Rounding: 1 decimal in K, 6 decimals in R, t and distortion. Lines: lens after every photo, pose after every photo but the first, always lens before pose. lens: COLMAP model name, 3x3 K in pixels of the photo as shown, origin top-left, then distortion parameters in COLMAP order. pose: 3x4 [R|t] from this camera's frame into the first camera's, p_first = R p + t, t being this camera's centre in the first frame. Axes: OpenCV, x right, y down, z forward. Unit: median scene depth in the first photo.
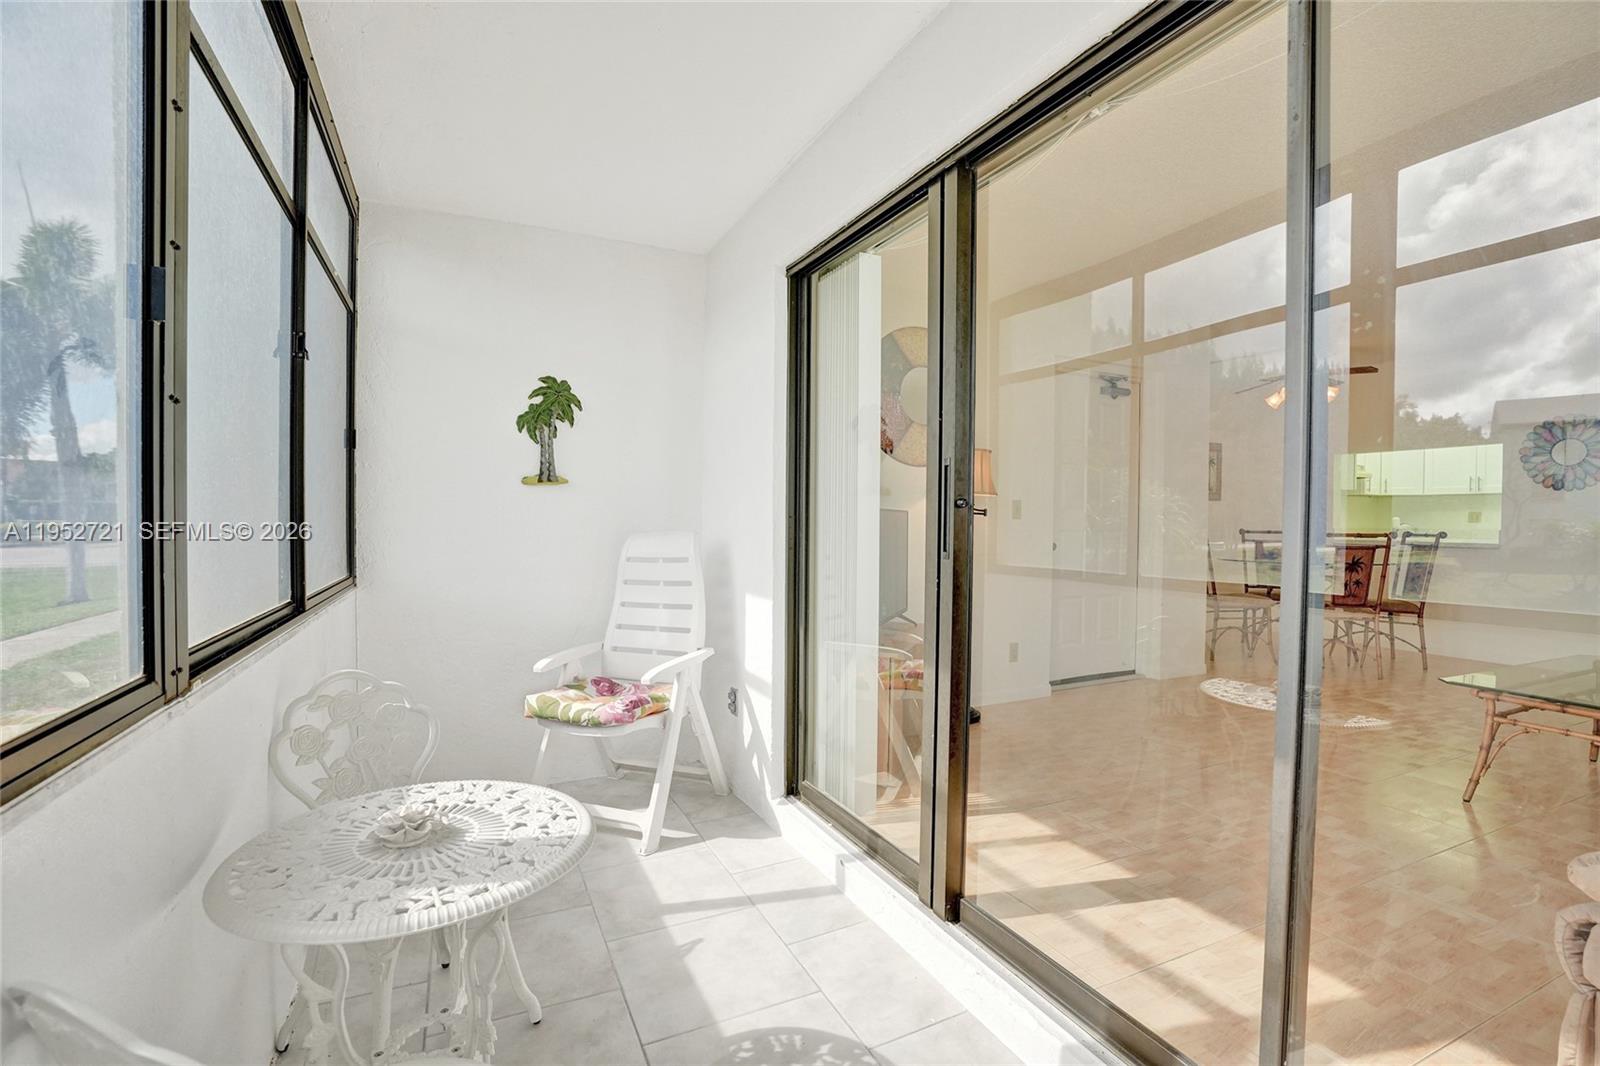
lens RADIAL K [[740.1, 0, 800.9], [0, 740.1, 539.6], [0, 0, 1]] dist [-0.068399, 0.028246]
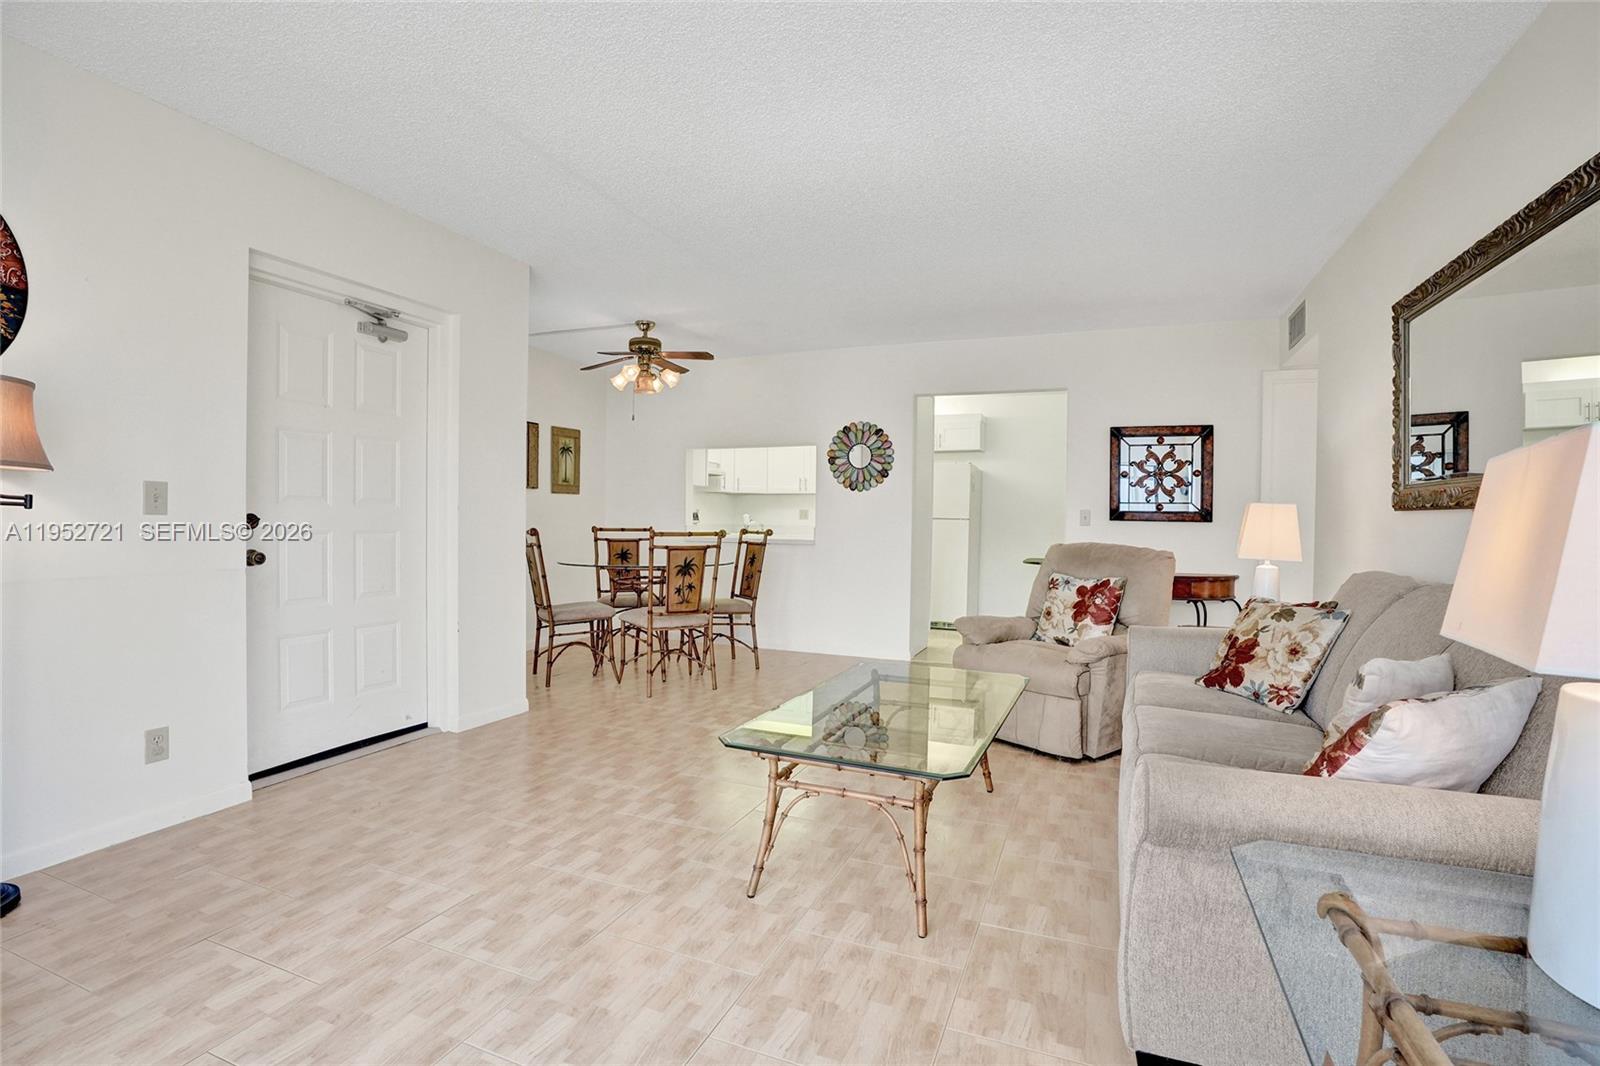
lens RADIAL K [[740.1, 0, 800.9], [0, 740.1, 539.6], [0, 0, 1]] dist [-0.068399, 0.028246]
pose [[0.743555, -0.014980, 0.668507, 0.255076], [0.010041, 0.999886, 0.011237, -0.007905], [-0.668599, -0.001643, 0.743621, 0.215044]]
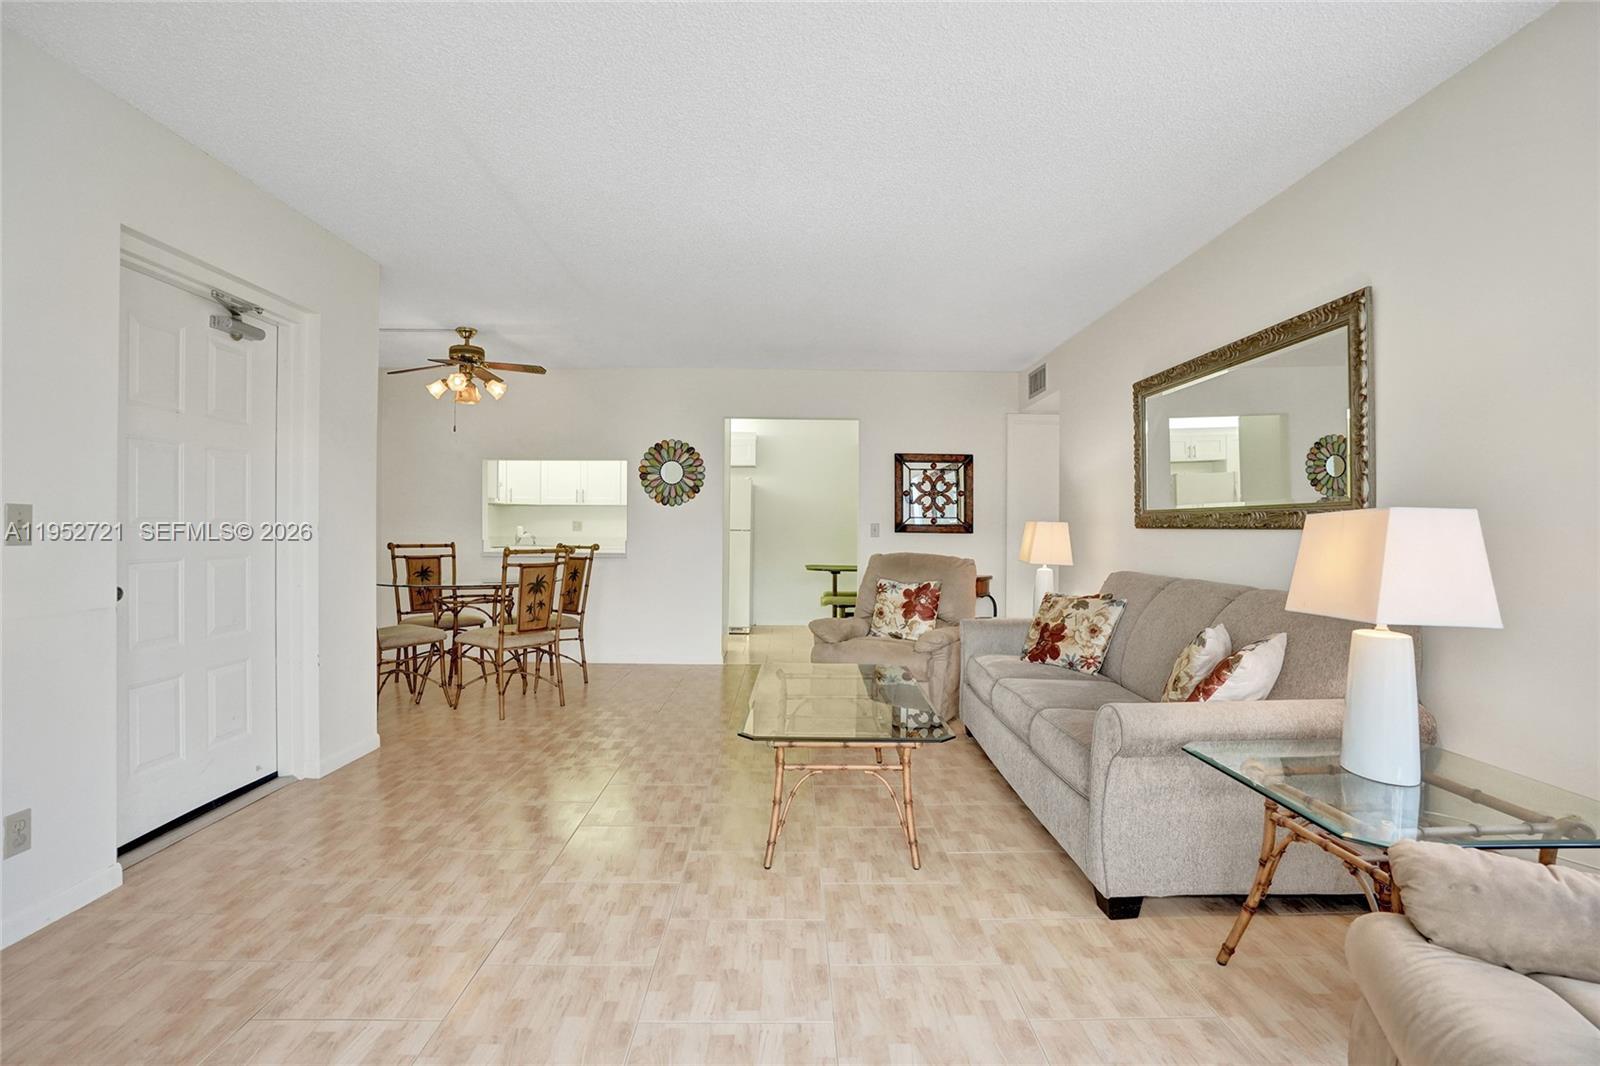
lens RADIAL K [[744.4, 0, 800.0], [0, 744.4, 533.0], [0, 0, 1]] dist [-0.061513, 0.020725]
pose [[0.419521, -0.009753, 0.907693, 0.077641], [0.020489, 0.999789, 0.001273, -0.022499], [-0.907514, 0.018063, 0.419633, 0.314219]]
